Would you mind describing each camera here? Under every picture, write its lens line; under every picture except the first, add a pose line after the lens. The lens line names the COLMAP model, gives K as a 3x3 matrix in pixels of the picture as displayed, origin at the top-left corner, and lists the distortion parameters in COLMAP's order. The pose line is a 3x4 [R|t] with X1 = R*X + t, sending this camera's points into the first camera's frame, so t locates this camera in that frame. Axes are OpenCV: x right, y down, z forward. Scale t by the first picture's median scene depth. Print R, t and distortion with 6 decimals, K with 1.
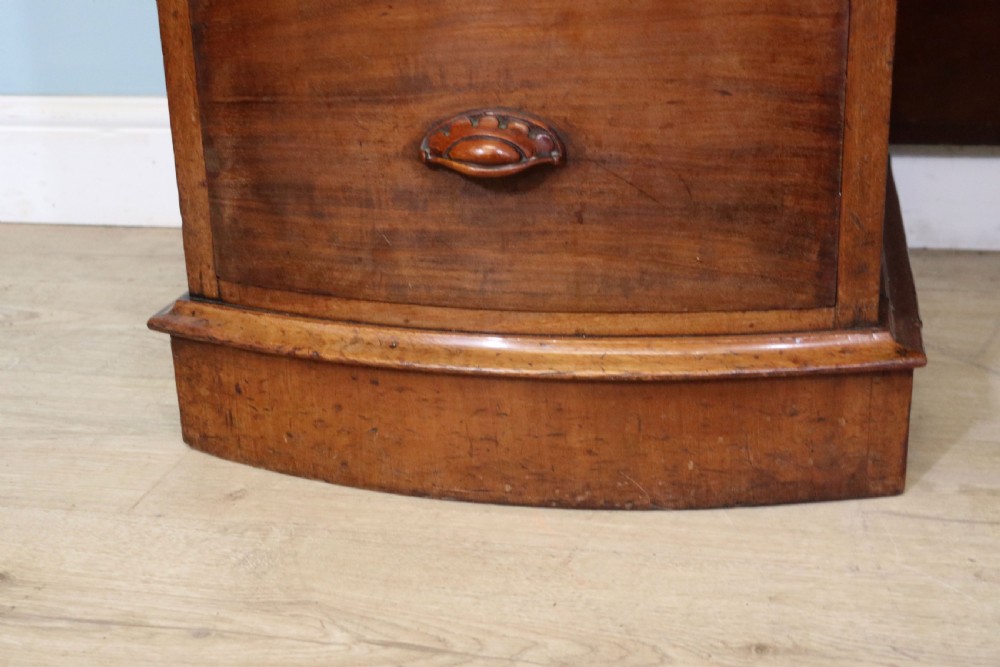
lens RADIAL K [[1329.0, 0, 443.5], [0, 1329.0, 394.7], [0, 0, 1]] dist [-0.069052, 0.000000]
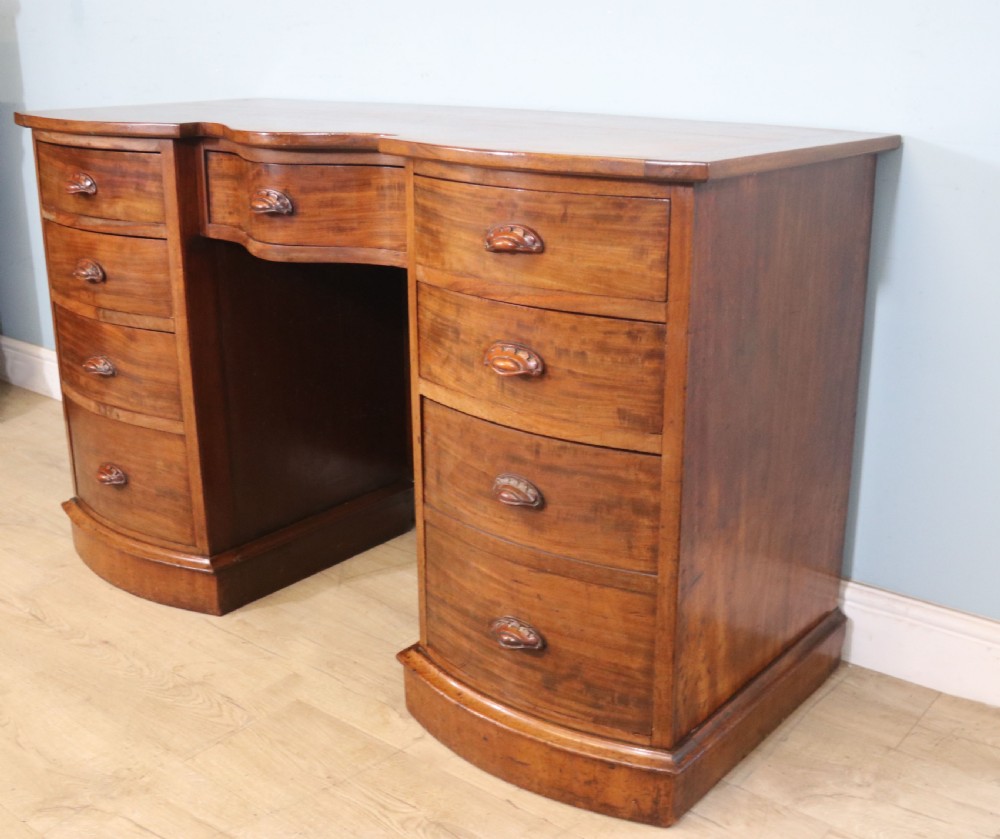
lens RADIAL K [[1186.4, 0, 553.1], [0, 1186.4, 411.7], [0, 0, 1]] dist [-0.112742, 0.000000]
pose [[0.914750, 0.165399, -0.368614, 1.955758], [-0.184639, 0.982655, -0.017276, -0.471026], [0.359363, 0.083863, 0.929422, -1.201229]]
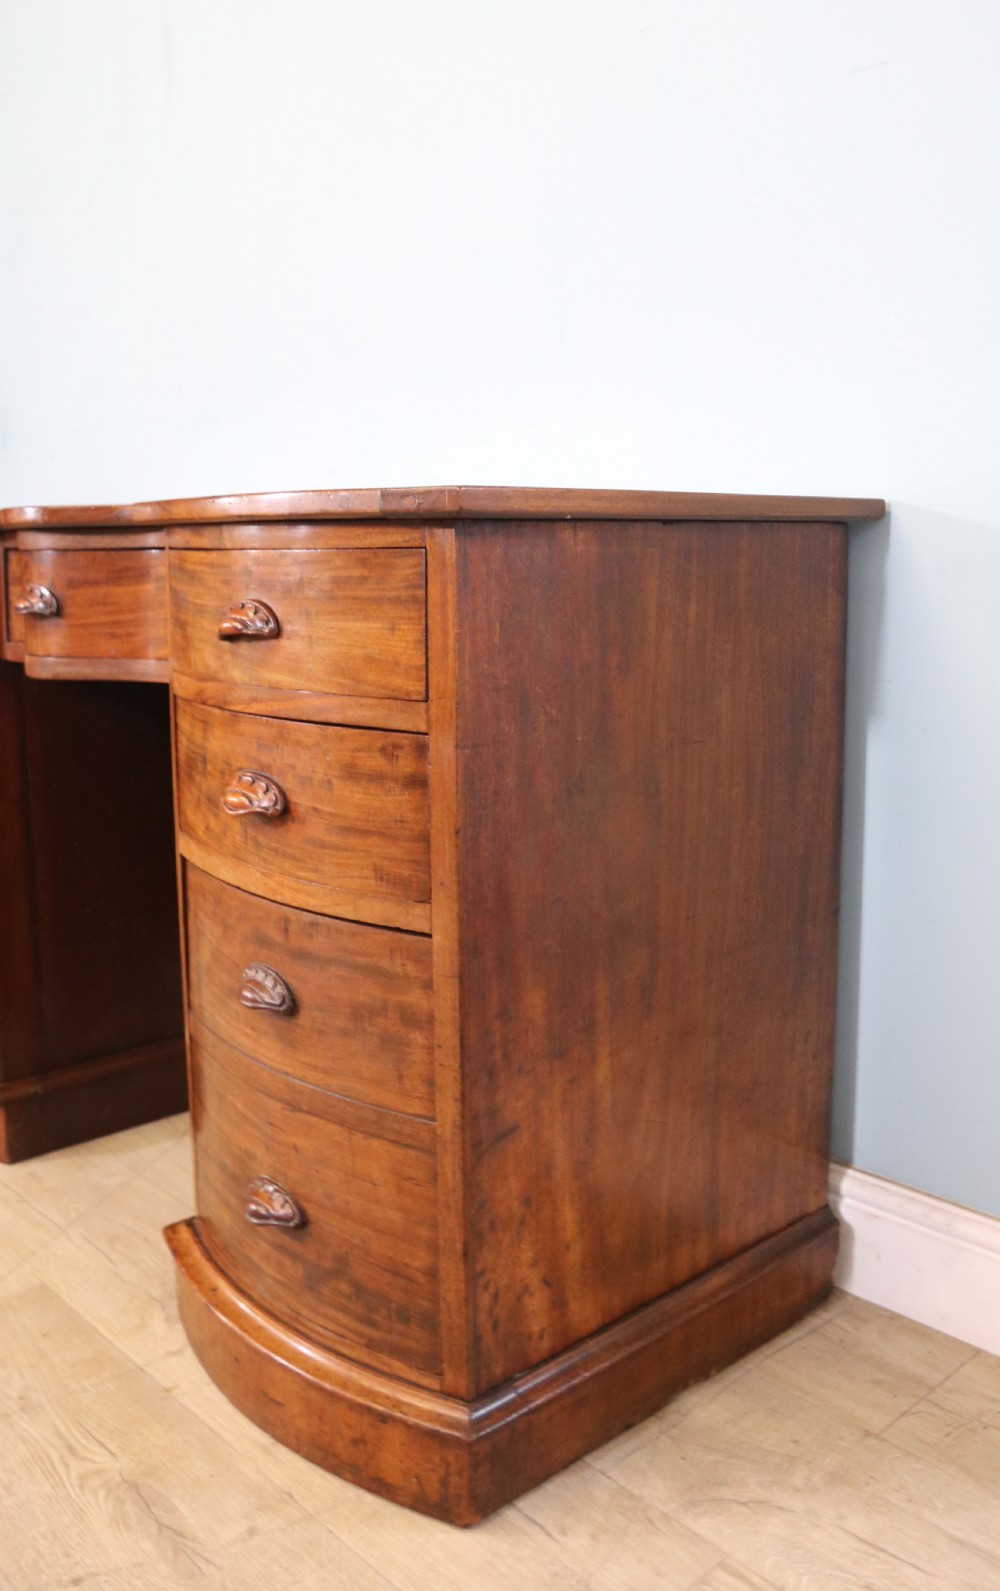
lens RADIAL K [[1421.3, 0, 535.9], [0, 1421.3, 735.4], [0, 0, 1]] dist [-0.151997, 0.135990]
pose [[0.839394, 0.110741, -0.532122, 2.277434], [-0.222886, 0.963053, -0.151168, -0.469350], [0.495721, 0.245492, 0.833063, -0.650815]]
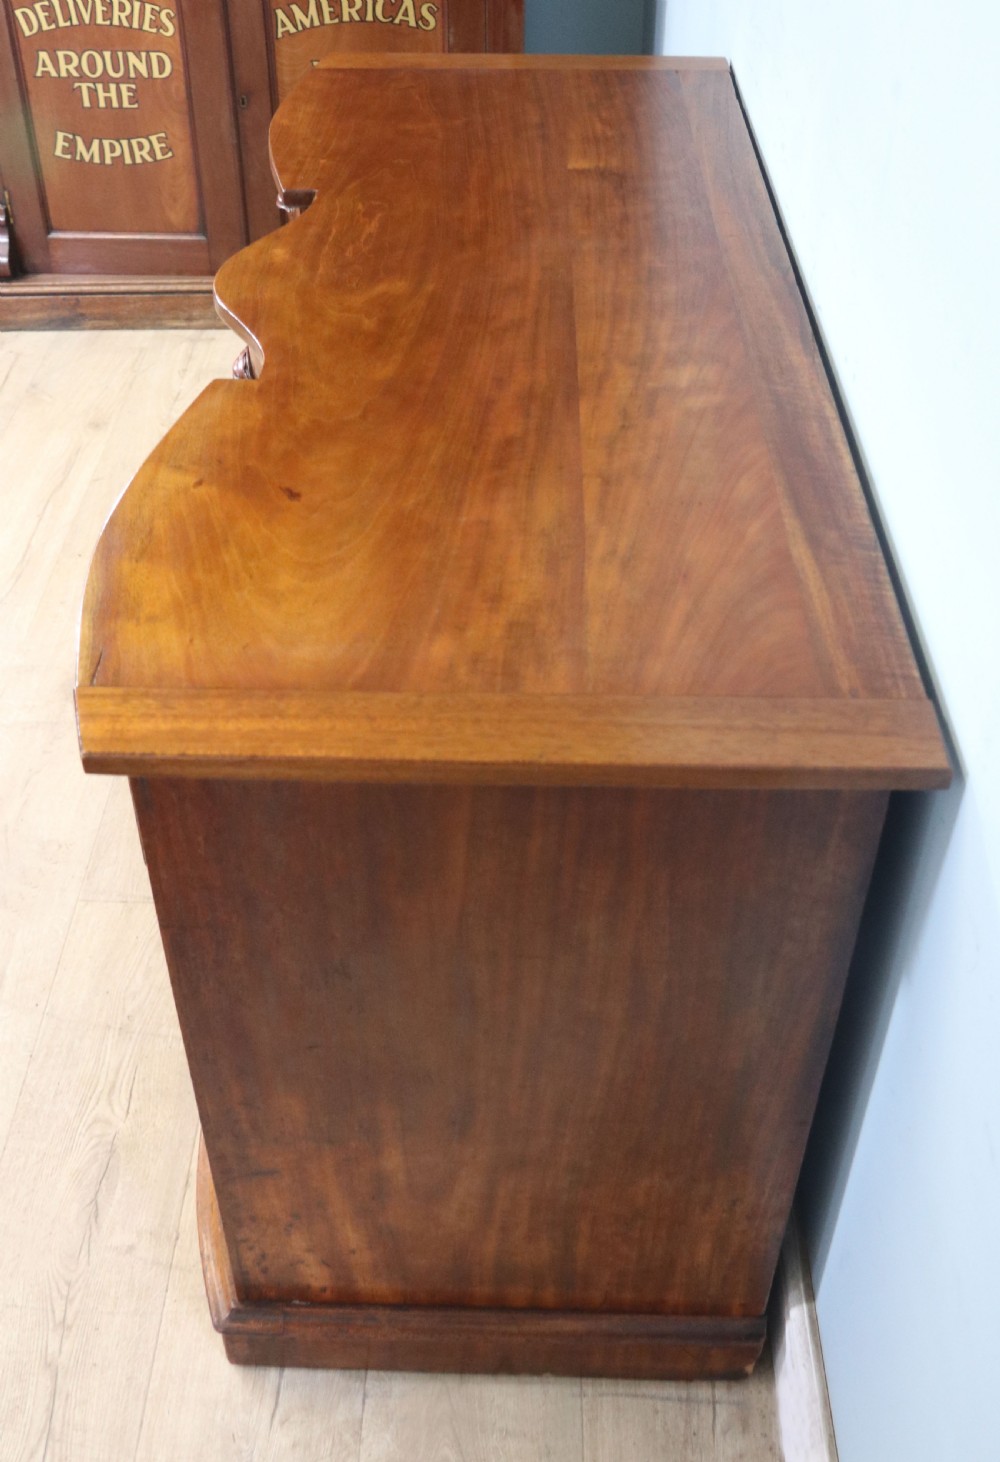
lens RADIAL K [[1498.3, 0, 475.0], [0, 1498.3, 658.5], [0, 0, 1]] dist [-0.069756, 0.000000]
pose [[0.202796, 0.641088, -0.740189, 2.421500], [-0.361162, 0.751573, 0.551997, -1.719784], [0.910184, 0.155385, 0.383953, 0.154643]]
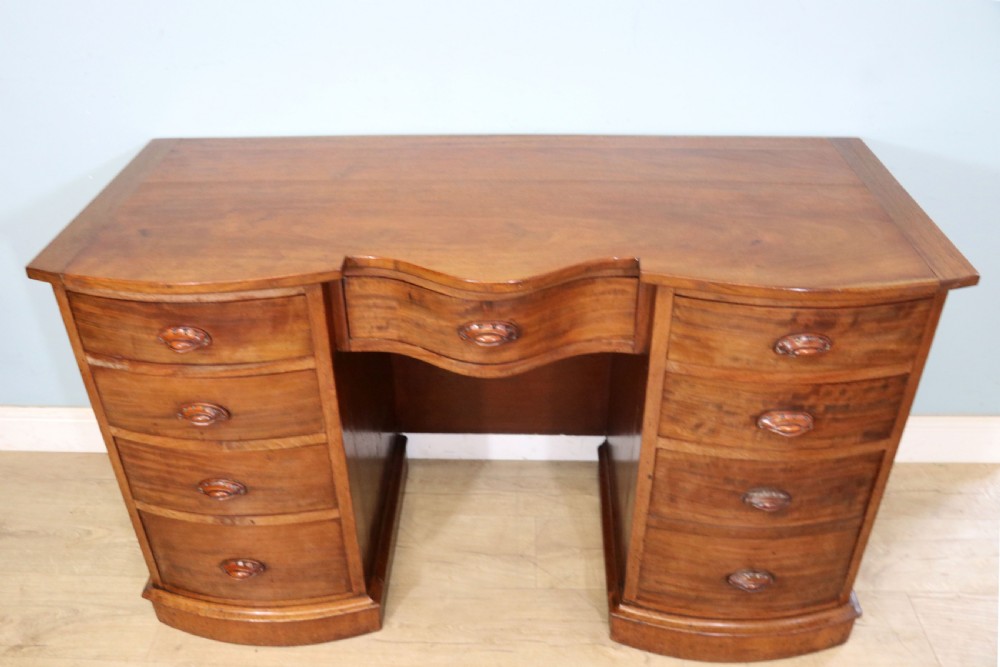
lens RADIAL K [[882.3, 0, 473.7], [0, 882.3, 334.3], [0, 0, 1]] dist [-0.116905, 0.087566]
pose [[0.982451, -0.089752, 0.163508, 0.293623], [0.053805, 0.975723, 0.212296, -1.156624], [-0.178593, -0.199772, 0.963429, -1.059725]]
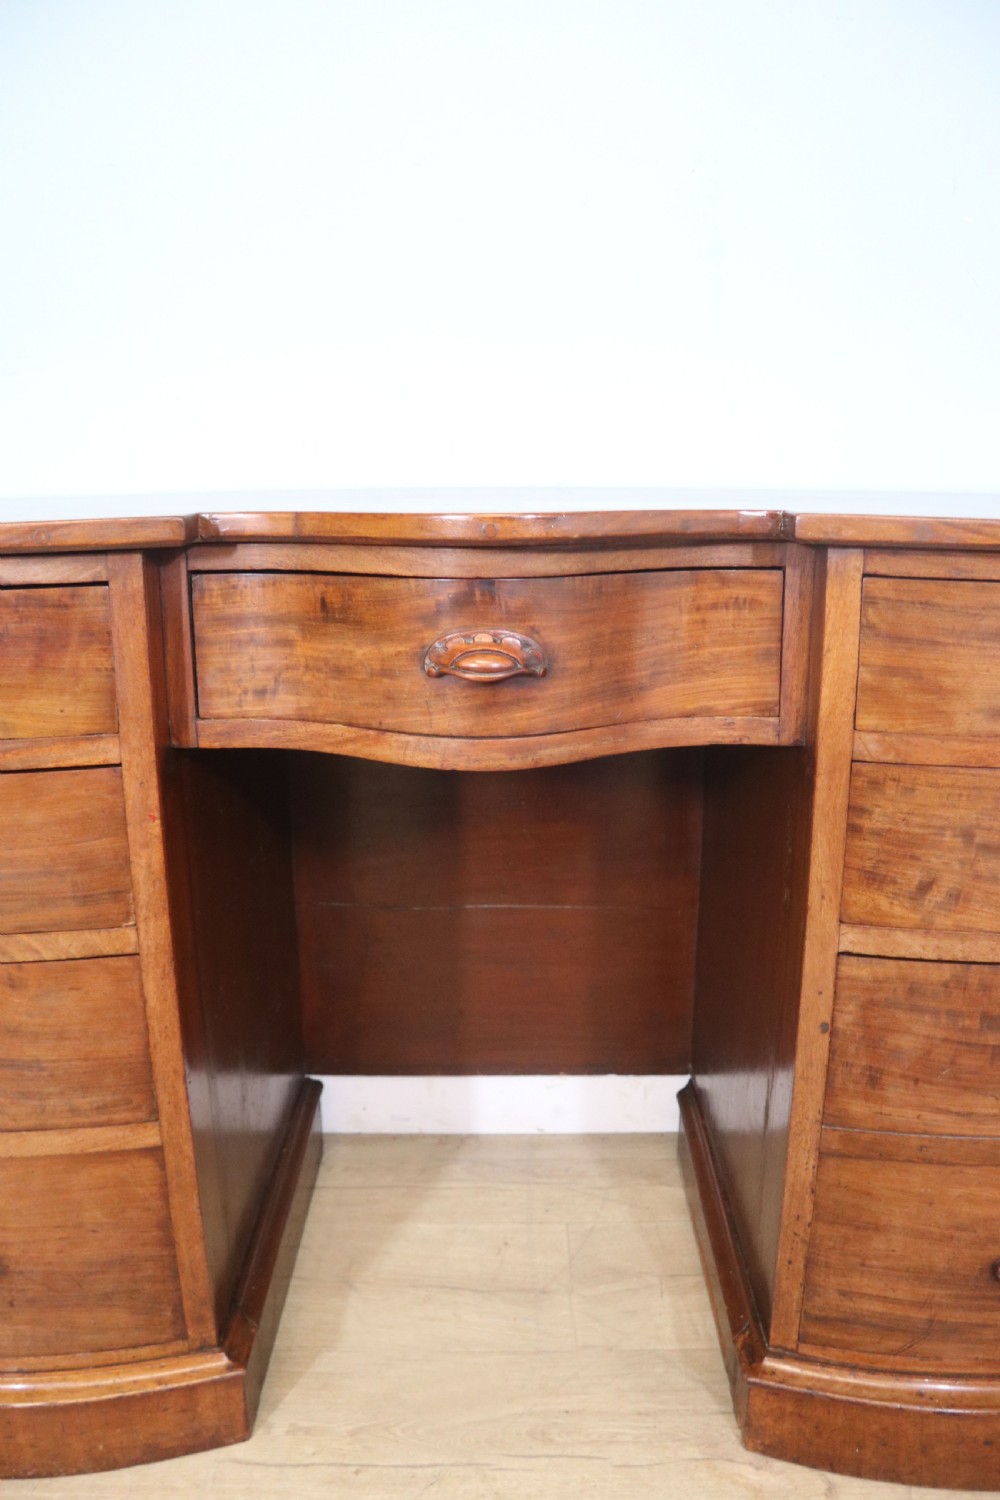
lens RADIAL K [[1174.8, 0, 497.2], [0, 1174.8, 743.4], [0, 0, 1]] dist [-0.179212, 0.105623]
pose [[0.972761, -0.022736, 0.230695, 0.362627], [0.052760, 0.990775, -0.124826, -0.576856], [-0.225729, 0.133597, 0.964986, -0.441902]]
